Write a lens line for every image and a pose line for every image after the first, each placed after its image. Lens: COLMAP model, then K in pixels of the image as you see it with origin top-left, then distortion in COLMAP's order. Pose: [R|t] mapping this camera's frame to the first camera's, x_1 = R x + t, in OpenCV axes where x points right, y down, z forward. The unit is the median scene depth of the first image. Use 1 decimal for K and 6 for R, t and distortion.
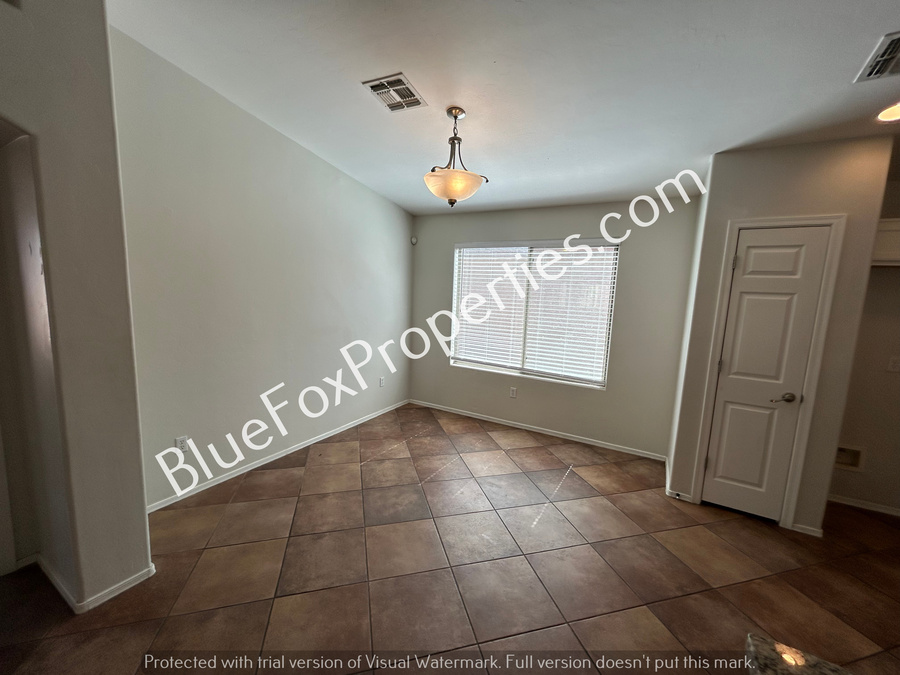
lens RADIAL K [[360.6, 0, 450.0], [0, 360.6, 338.7], [0, 0, 1]] dist [-0.009006, 0.001028]
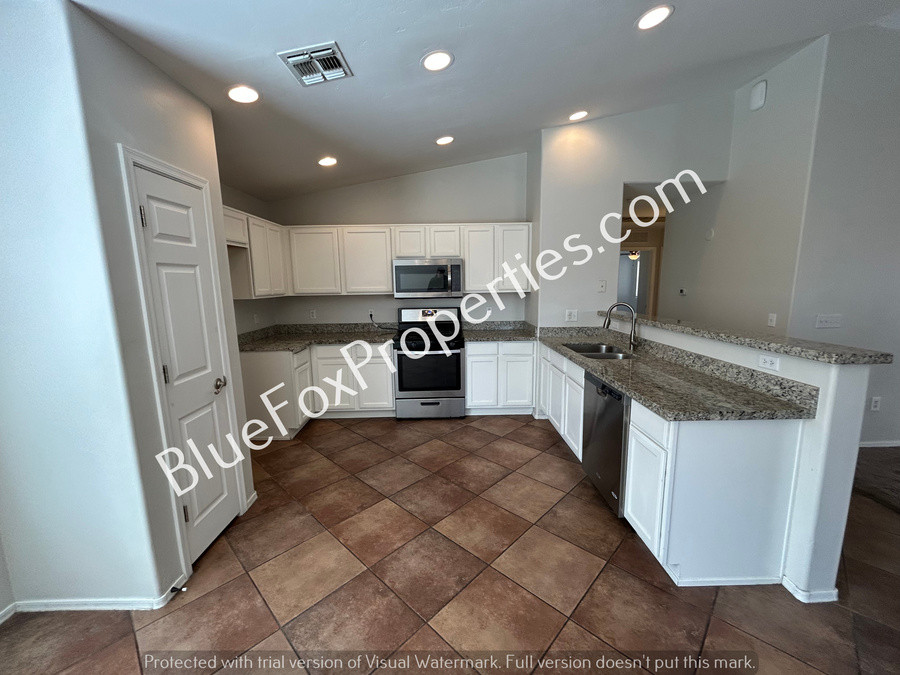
lens RADIAL K [[360.6, 0, 447.6], [0, 360.6, 339.4], [0, 0, 1]] dist [-0.009006, 0.001028]
pose [[-0.522331, -0.163559, 0.836911, -0.076563], [0.107122, 0.961074, 0.254681, -0.104802], [-0.845988, 0.222679, -0.484477, 0.893882]]
